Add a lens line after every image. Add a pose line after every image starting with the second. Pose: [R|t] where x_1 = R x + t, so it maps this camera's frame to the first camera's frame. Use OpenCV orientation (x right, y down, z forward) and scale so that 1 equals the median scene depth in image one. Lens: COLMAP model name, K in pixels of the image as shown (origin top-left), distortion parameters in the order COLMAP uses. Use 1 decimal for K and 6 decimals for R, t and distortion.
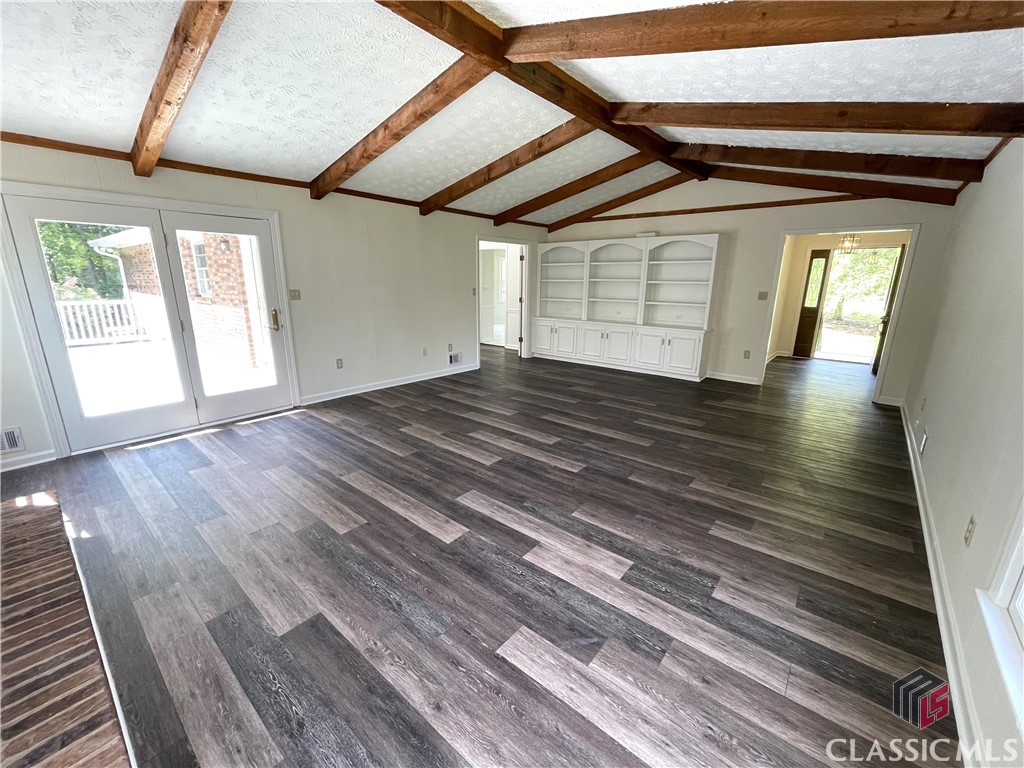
lens RADIAL K [[414.1, 0, 506.2], [0, 414.1, 384.0], [0, 0, 1]] dist [0.002471, 0.000885]
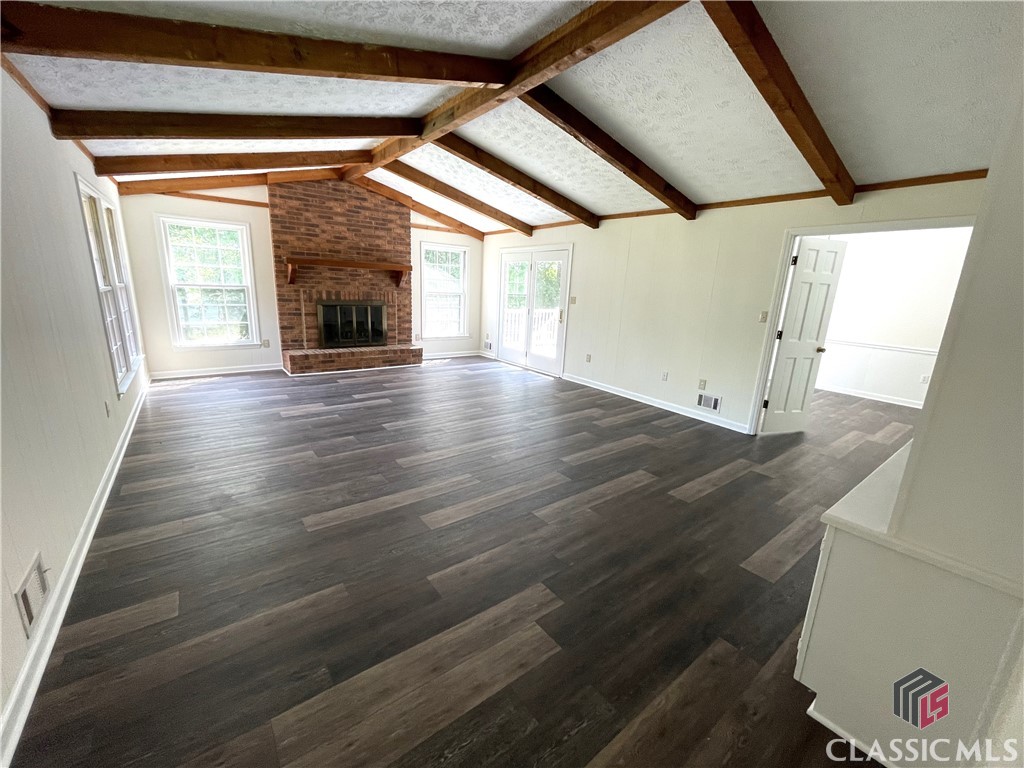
lens RADIAL K [[414.1, 0, 508.0], [0, 414.1, 385.2], [0, 0, 1]] dist [0.002471, 0.000885]
pose [[-0.215050, 0.206968, -0.954420, 1.028086], [-0.290988, 0.919316, 0.264922, -0.284860], [0.932244, 0.334696, -0.137474, 1.193250]]
